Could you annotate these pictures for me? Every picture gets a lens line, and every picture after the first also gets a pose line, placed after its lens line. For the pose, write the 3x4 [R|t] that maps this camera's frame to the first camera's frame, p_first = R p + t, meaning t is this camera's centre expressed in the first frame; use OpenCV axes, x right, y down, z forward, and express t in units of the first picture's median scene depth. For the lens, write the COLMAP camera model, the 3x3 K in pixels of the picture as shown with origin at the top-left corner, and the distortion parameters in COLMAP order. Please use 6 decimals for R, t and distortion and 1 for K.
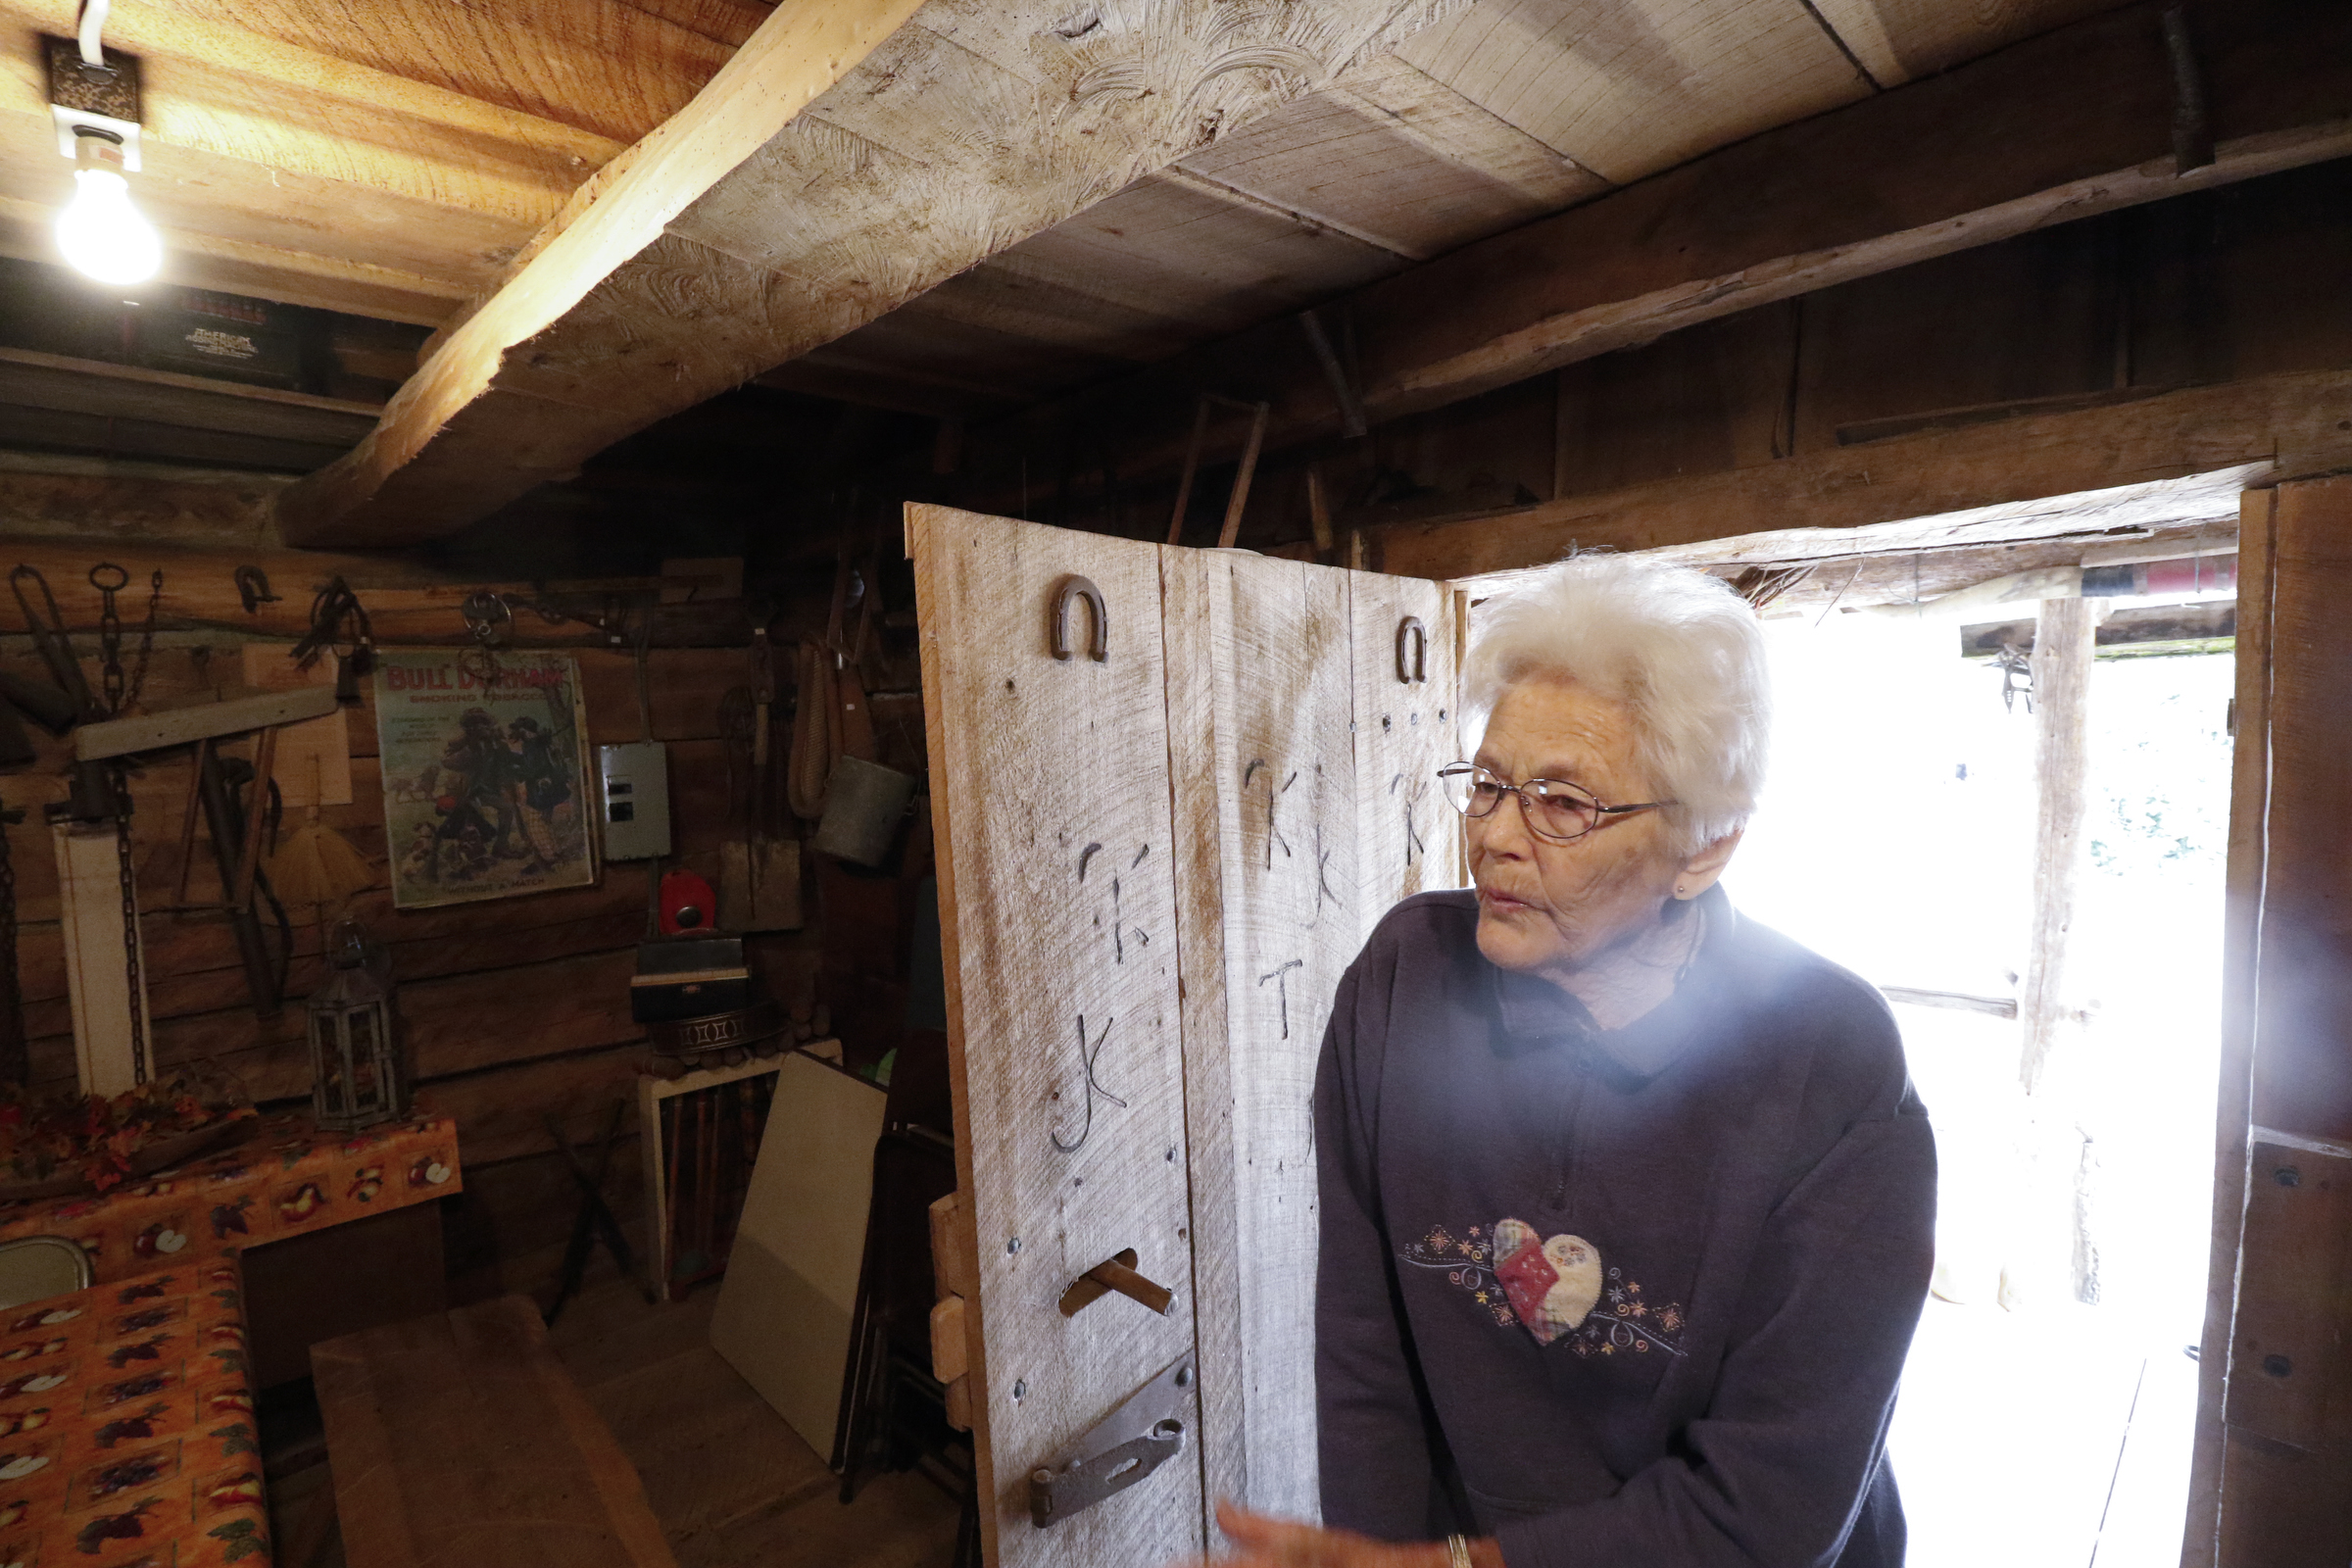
lens RADIAL K [[1105.8, 0, 1178.5], [0, 1105.8, 796.4], [0, 0, 1]] dist [-0.018538, -0.000939]
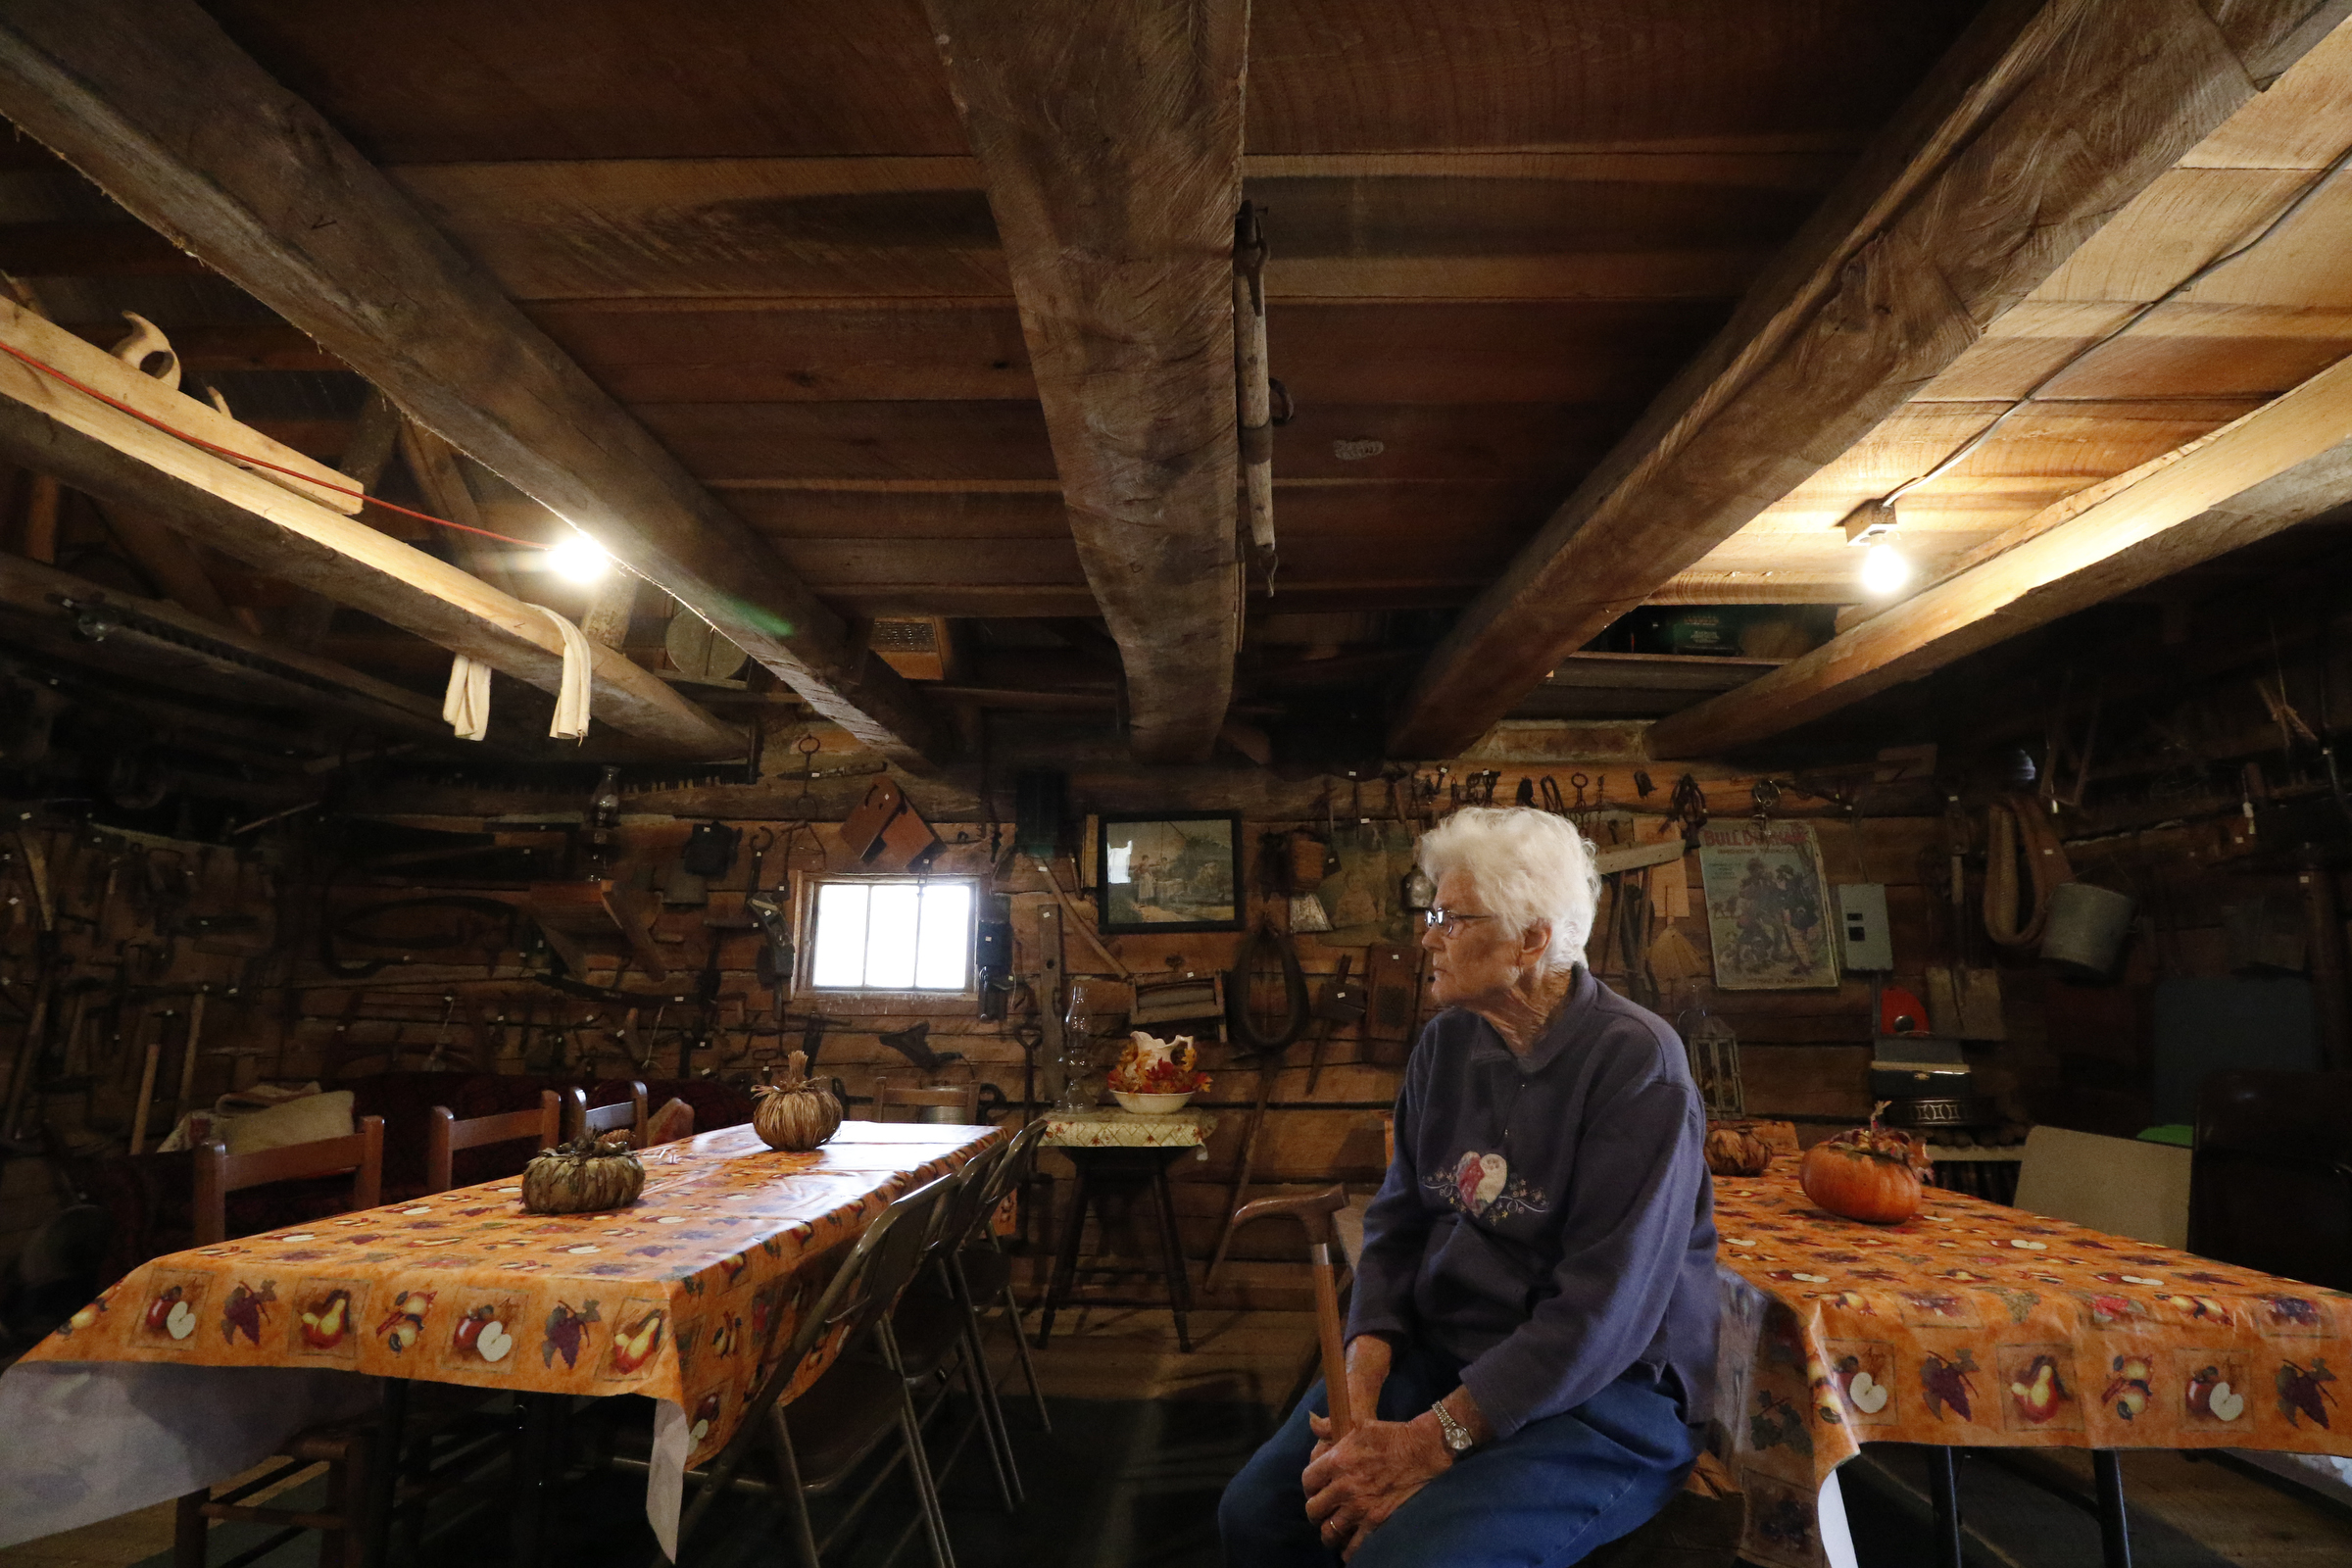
lens RADIAL K [[1105.8, 0, 1171.7], [0, 1105.8, 782.1], [0, 0, 1]] dist [-0.018538, -0.000939]
pose [[0.715213, -0.106734, -0.690709, -0.166953], [-0.072766, 0.971527, -0.225477, 0.209898], [0.695108, 0.211524, 0.687082, -0.583194]]
